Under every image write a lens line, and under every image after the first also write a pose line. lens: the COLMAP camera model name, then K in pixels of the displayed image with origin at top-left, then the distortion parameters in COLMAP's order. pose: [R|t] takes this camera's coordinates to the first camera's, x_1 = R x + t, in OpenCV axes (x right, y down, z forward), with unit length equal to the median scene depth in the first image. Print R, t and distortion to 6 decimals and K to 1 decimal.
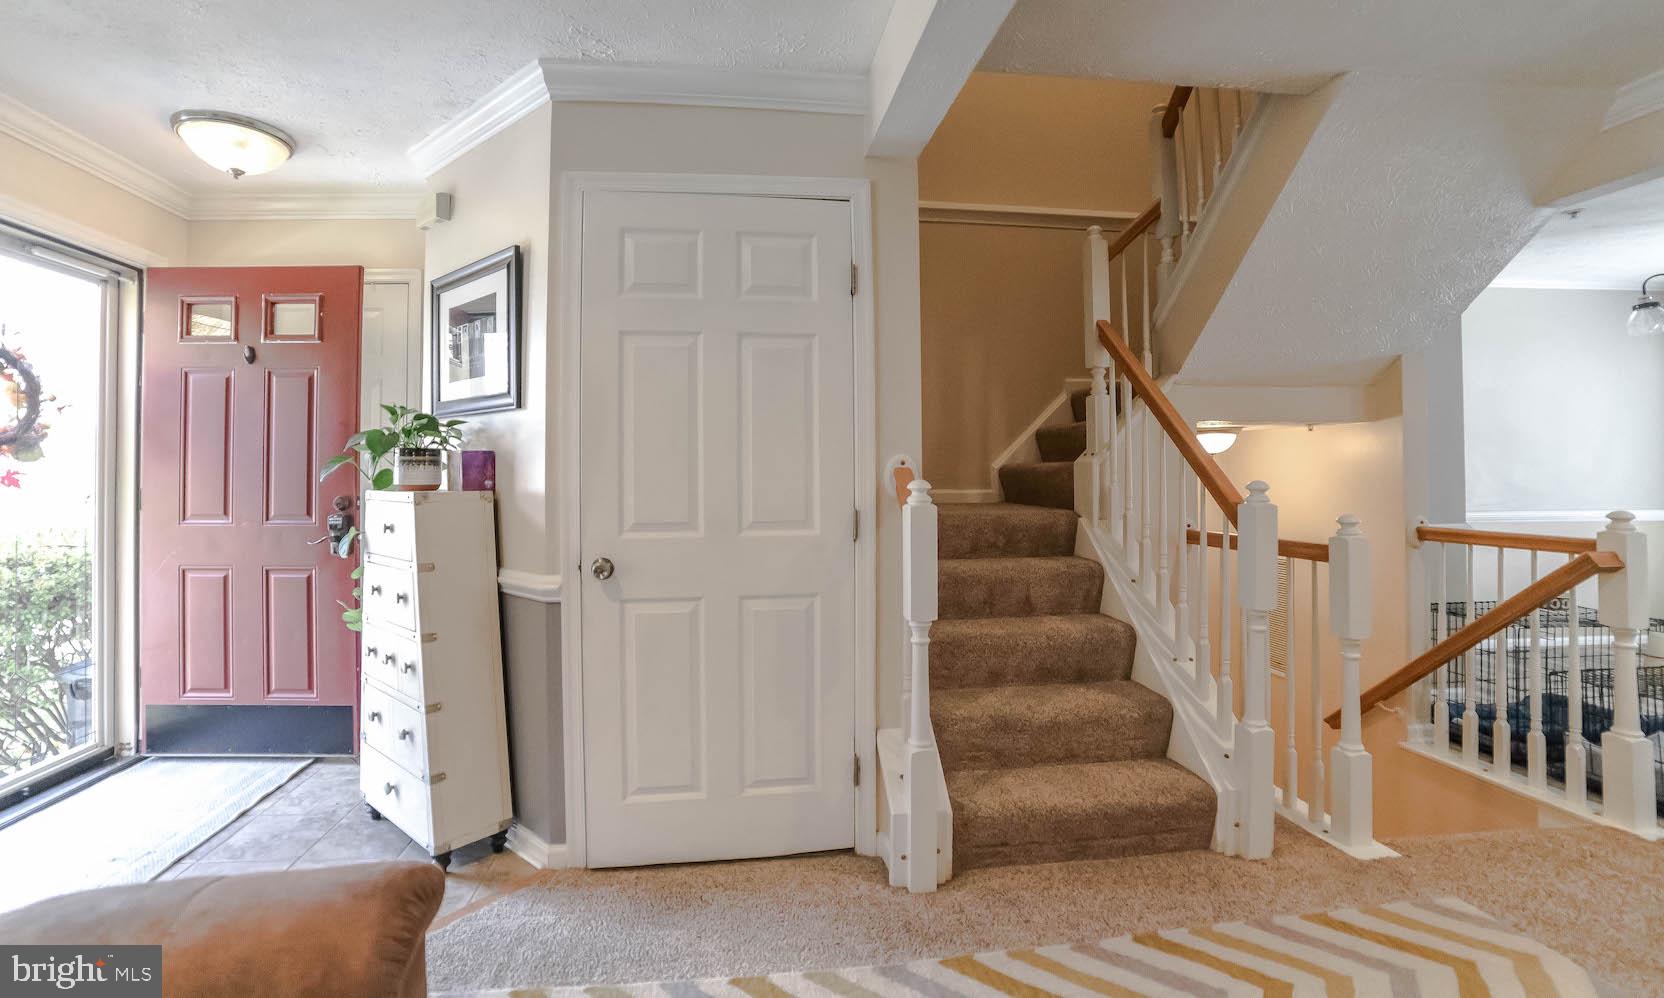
lens RADIAL K [[730.9, 0, 794.5], [0, 730.9, 468.4], [0, 0, 1]] dist [-0.041764, 0.005191]
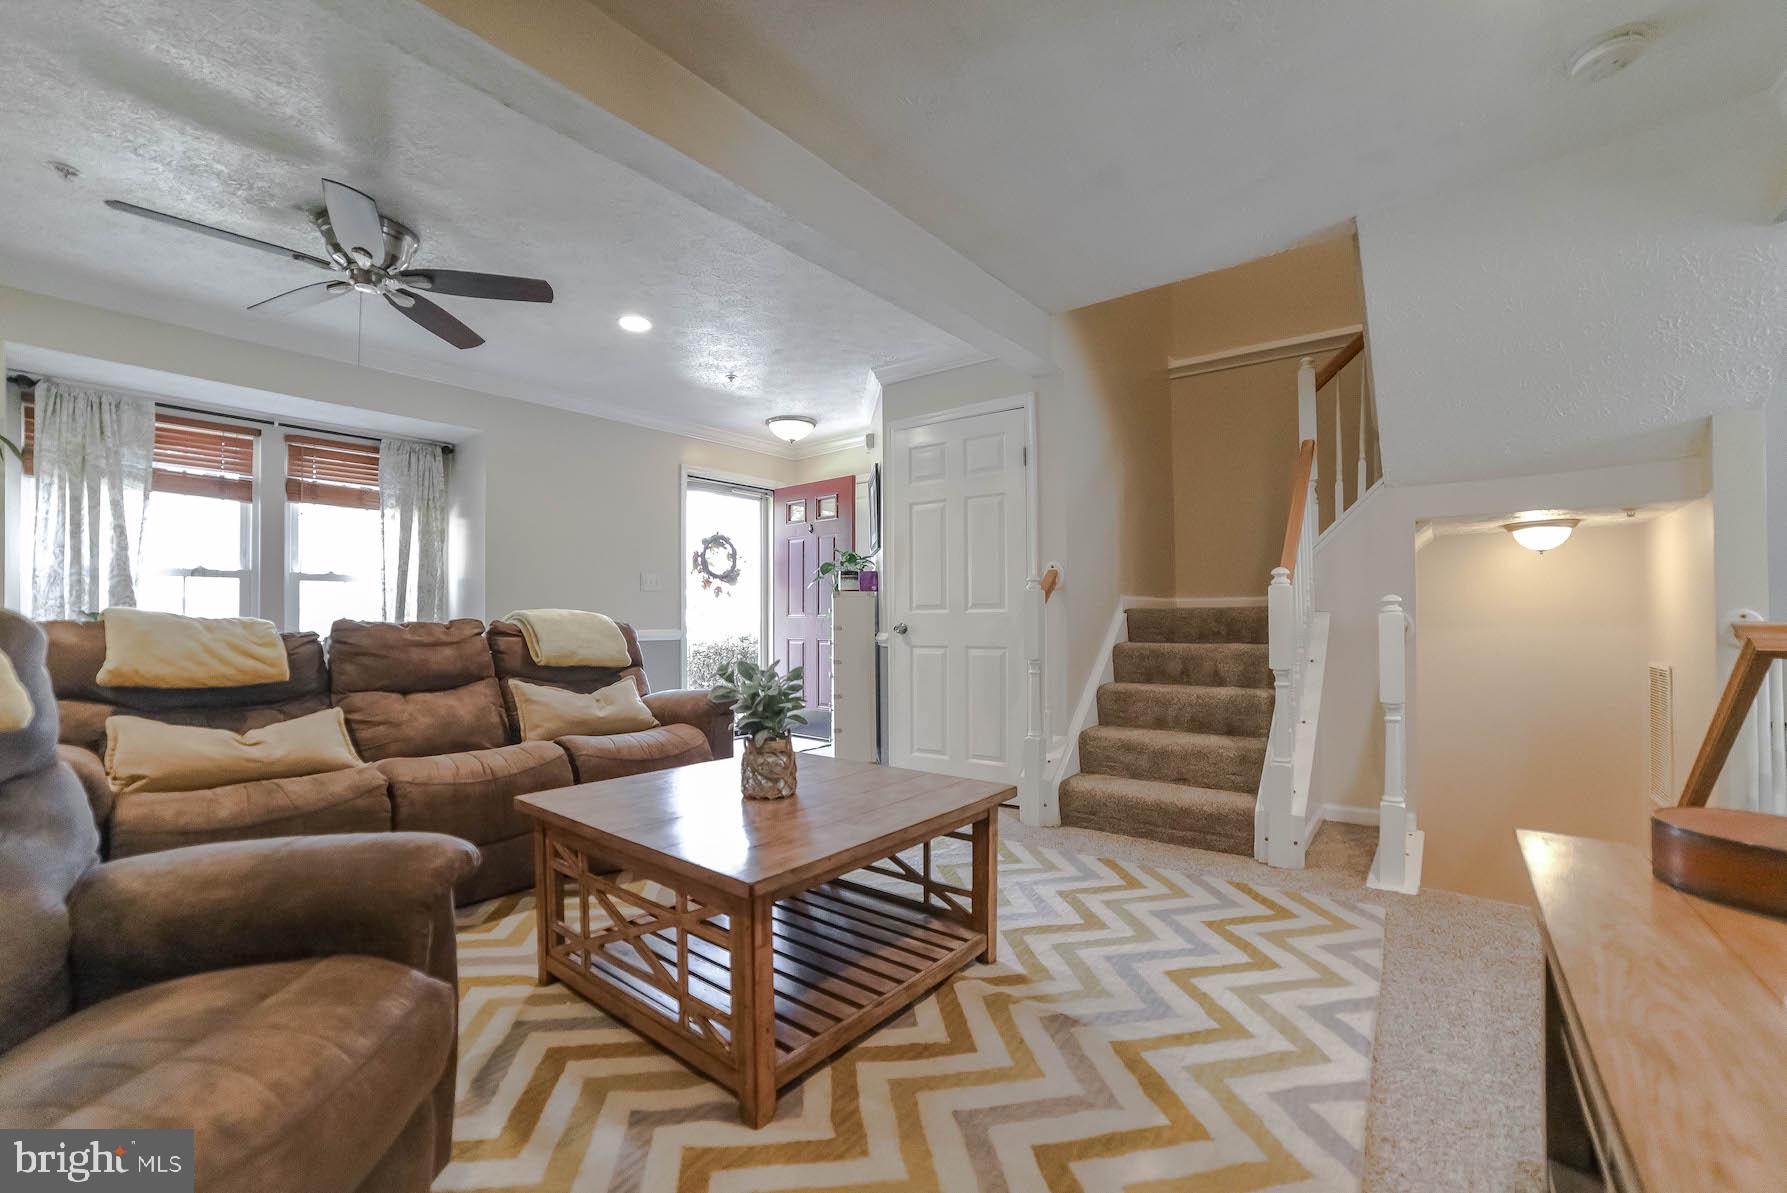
lens RADIAL K [[724.9, 0, 908.6], [0, 724.9, 612.3], [0, 0, 1]] dist [-0.036794, 0.002386]
pose [[0.740349, -0.001255, -0.672221, 0.837570], [0.009254, 0.999923, 0.008326, 0.063397], [0.672159, -0.012385, 0.740304, -0.321325]]
